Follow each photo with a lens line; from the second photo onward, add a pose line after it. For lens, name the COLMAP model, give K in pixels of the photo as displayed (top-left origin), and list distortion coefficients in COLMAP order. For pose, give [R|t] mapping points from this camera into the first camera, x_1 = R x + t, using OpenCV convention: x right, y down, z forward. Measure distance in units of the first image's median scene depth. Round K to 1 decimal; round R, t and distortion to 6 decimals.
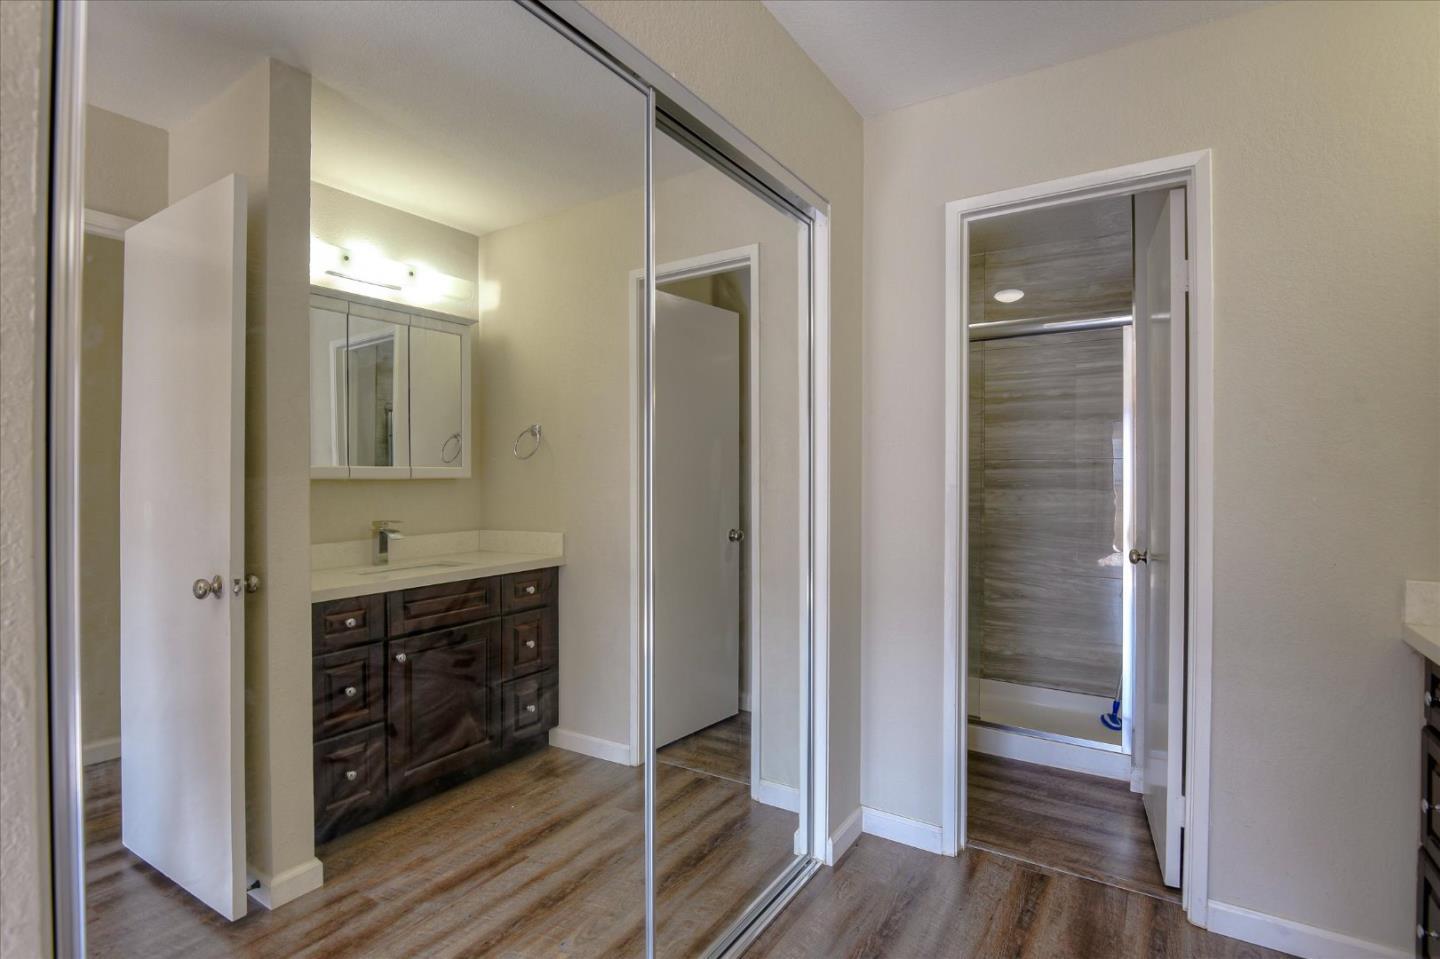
lens RADIAL K [[667.0, 0, 711.7], [0, 667.0, 478.6], [0, 0, 1]] dist [-0.004067, -0.006915]
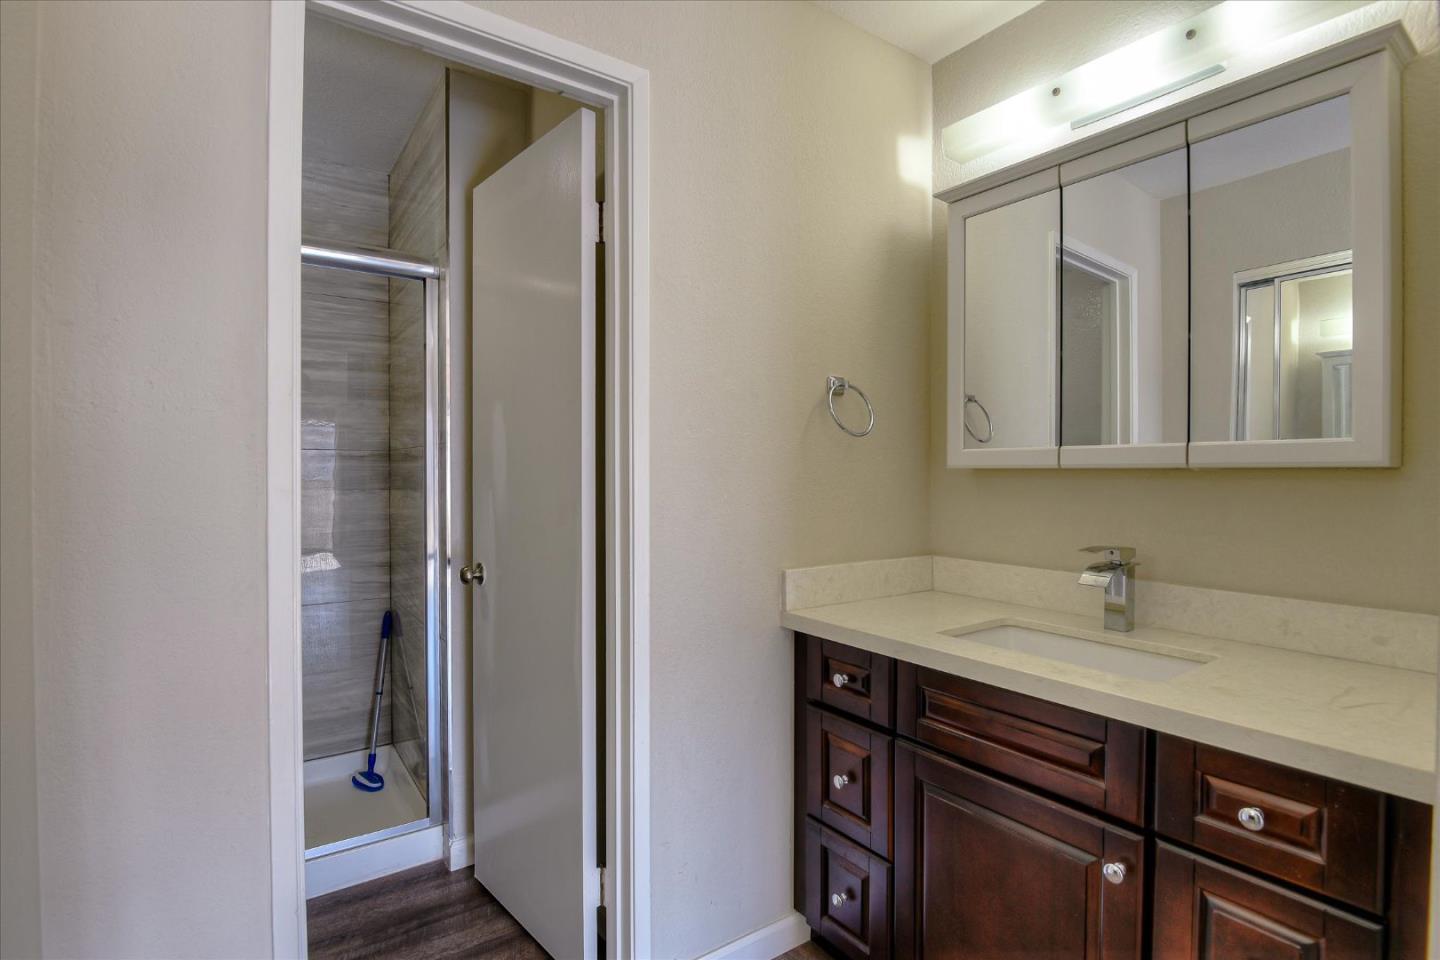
lens RADIAL K [[705.7, 0, 720.0], [0, 705.7, 480.0], [0, 0, 1]] dist [-0.002628, -0.013727]
pose [[0.380683, -0.012678, 0.924618, -0.013611], [0.005942, 0.999919, 0.011264, -0.001447], [-0.924686, 0.001206, 0.380728, 0.396558]]
